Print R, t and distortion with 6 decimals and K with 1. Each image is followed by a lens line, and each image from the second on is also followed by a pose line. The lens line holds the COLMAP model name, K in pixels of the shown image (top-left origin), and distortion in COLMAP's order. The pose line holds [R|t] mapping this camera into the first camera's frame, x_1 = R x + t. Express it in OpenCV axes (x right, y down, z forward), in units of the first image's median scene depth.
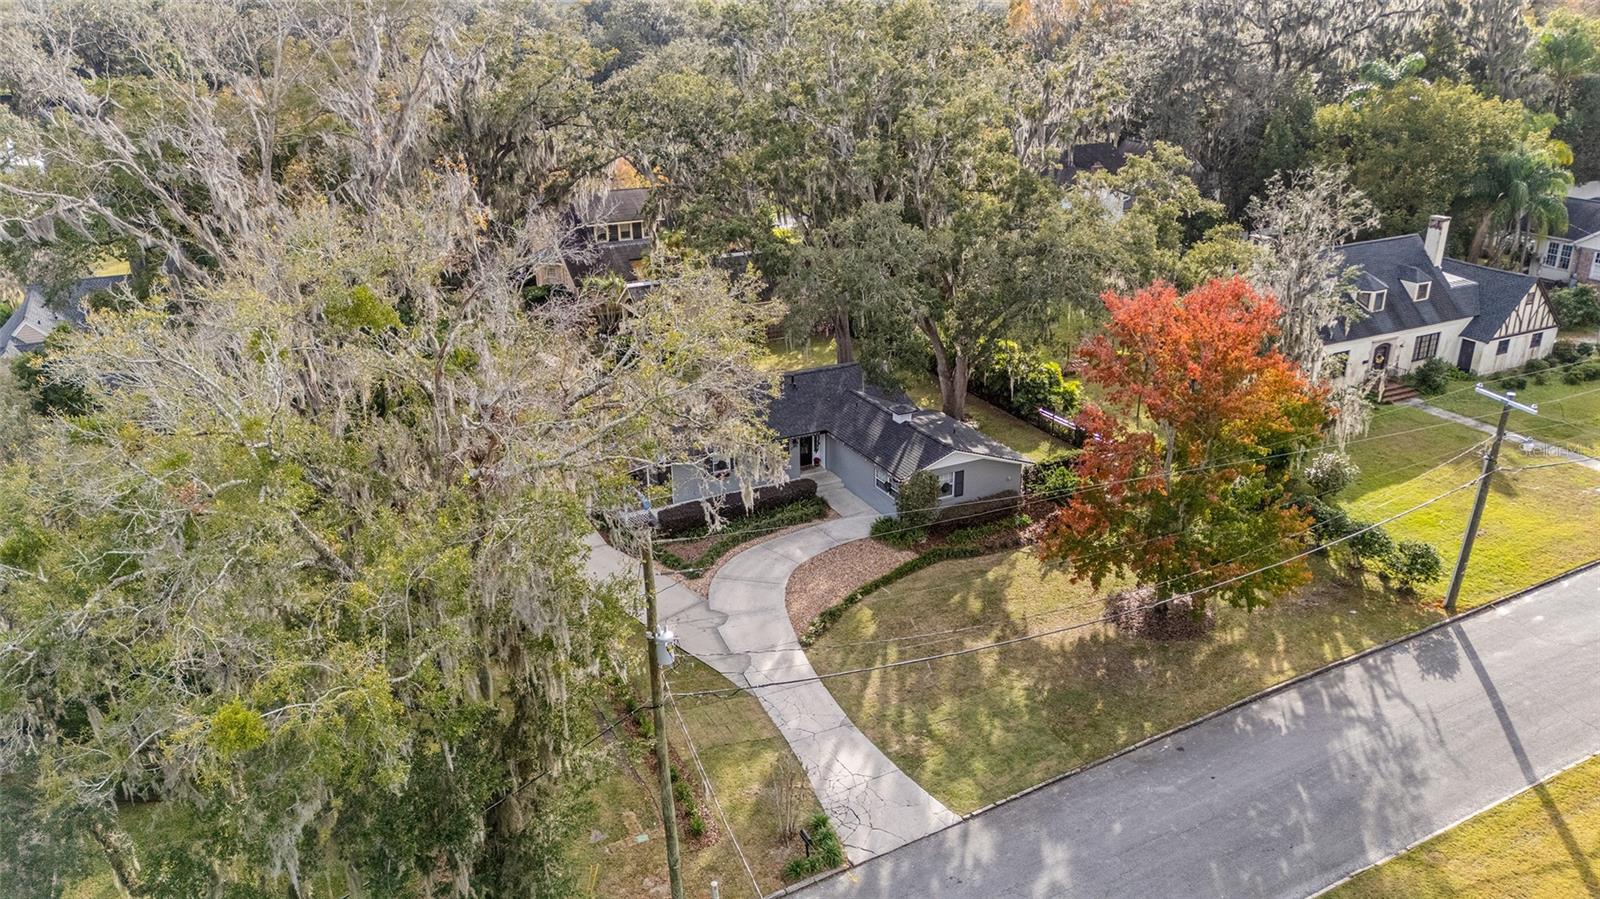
lens RADIAL K [[1241.5, 0, 800.0], [0, 1241.5, 449.5], [0, 0, 1]] dist [0.035348, -0.003157]
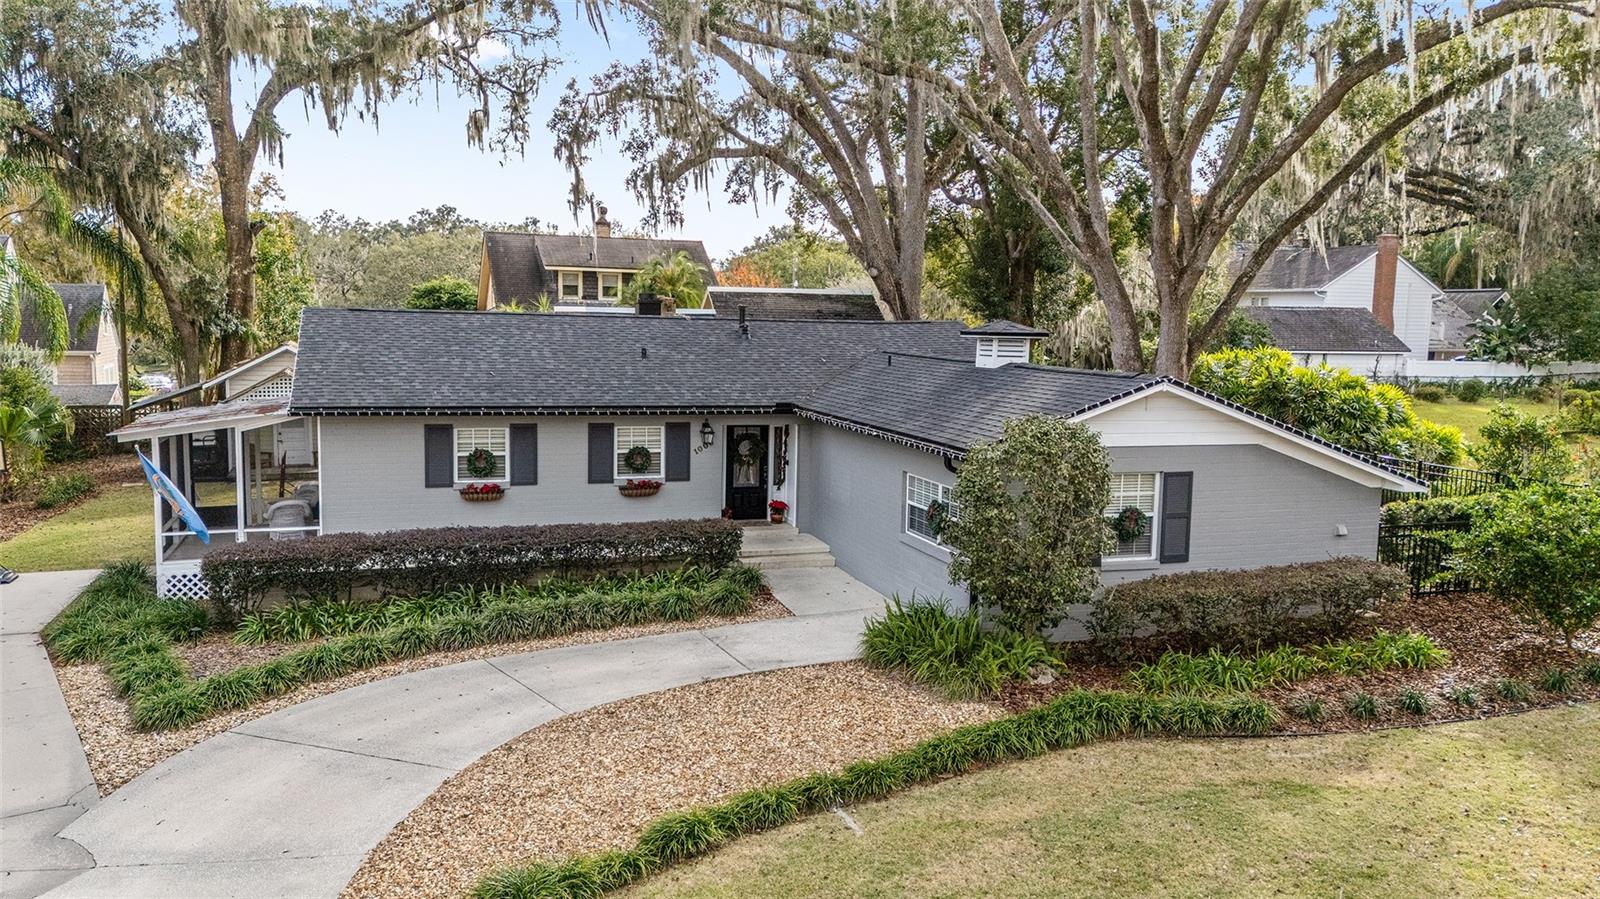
lens RADIAL K [[1241.5, 0, 800.0], [0, 1241.5, 449.5], [0, 0, 1]] dist [0.035348, -0.003157]
pose [[0.988464, 0.046046, -0.144286, 0.085629], [-0.082512, 0.962596, -0.258070, 0.102832], [0.127006, 0.266998, 0.955291, 0.735970]]
